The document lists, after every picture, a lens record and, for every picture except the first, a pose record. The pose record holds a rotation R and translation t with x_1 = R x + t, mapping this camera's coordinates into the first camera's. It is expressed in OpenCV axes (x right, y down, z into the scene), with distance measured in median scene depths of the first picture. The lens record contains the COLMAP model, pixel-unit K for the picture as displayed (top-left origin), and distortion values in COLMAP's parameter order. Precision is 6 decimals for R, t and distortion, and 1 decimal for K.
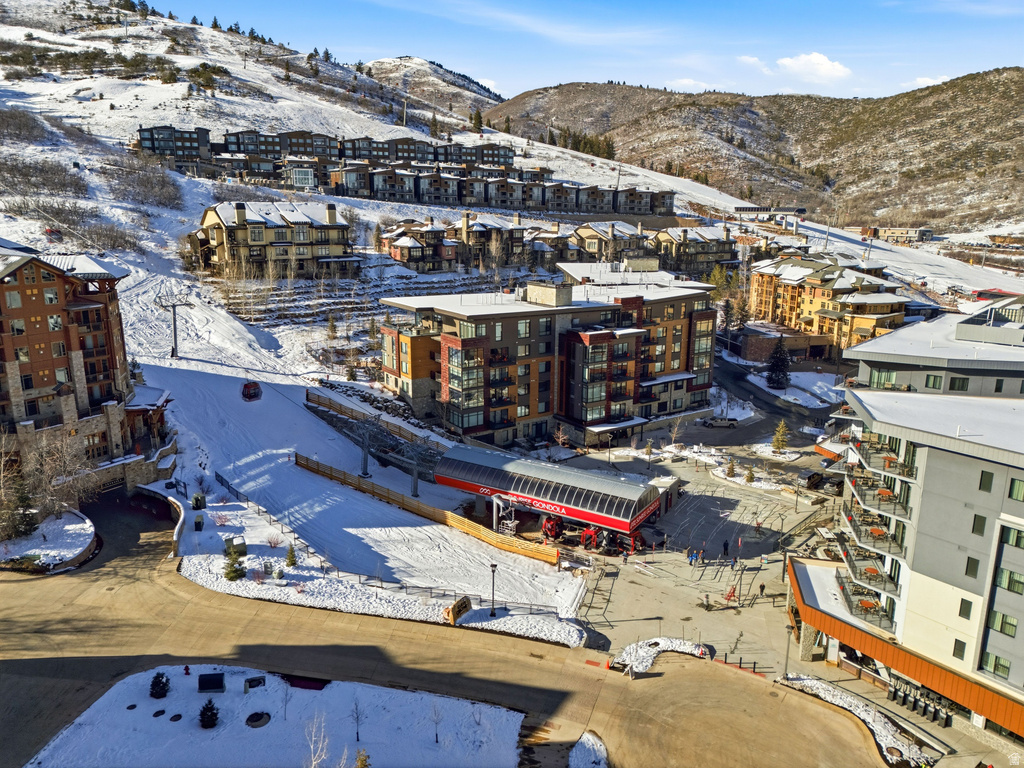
lens RADIAL K [[746.7, 0, 513.1], [0, 746.7, 382.2], [0, 0, 1]] dist [0.081602, -0.076417]
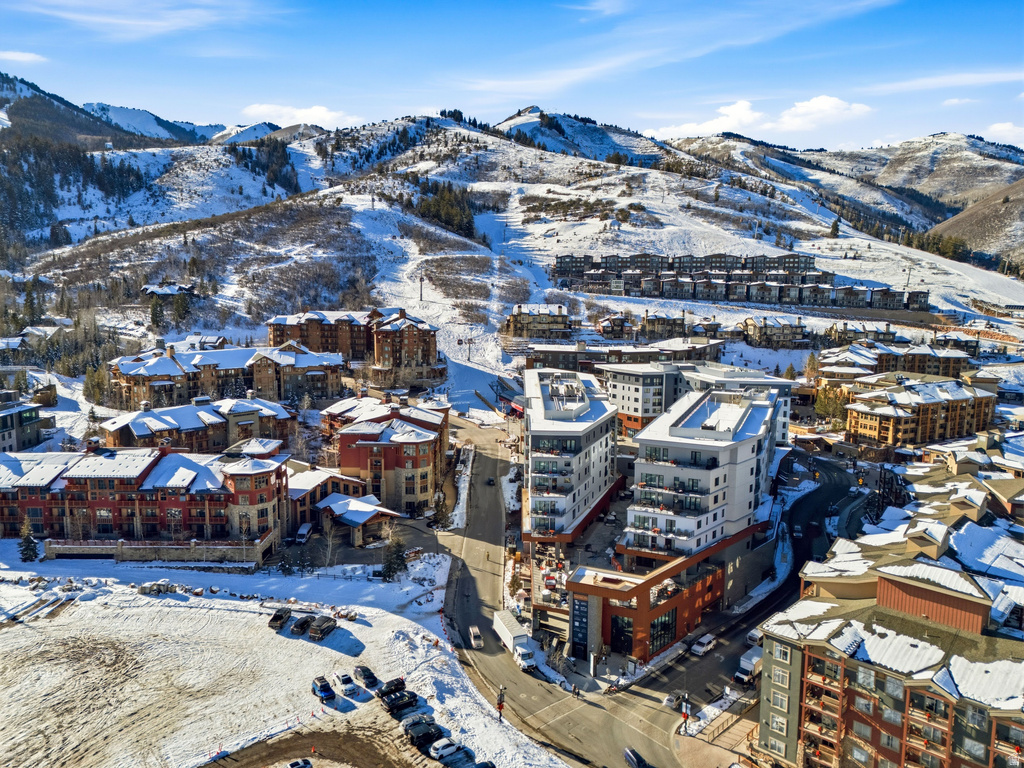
lens RADIAL K [[746.7, 0, 513.1], [0, 746.7, 382.2], [0, 0, 1]] dist [0.081602, -0.076417]
pose [[0.784717, 0.089971, -0.613289, 0.598550], [-0.150058, 0.987553, -0.047125, 0.064515], [0.601416, 0.129009, 0.788451, -0.461908]]
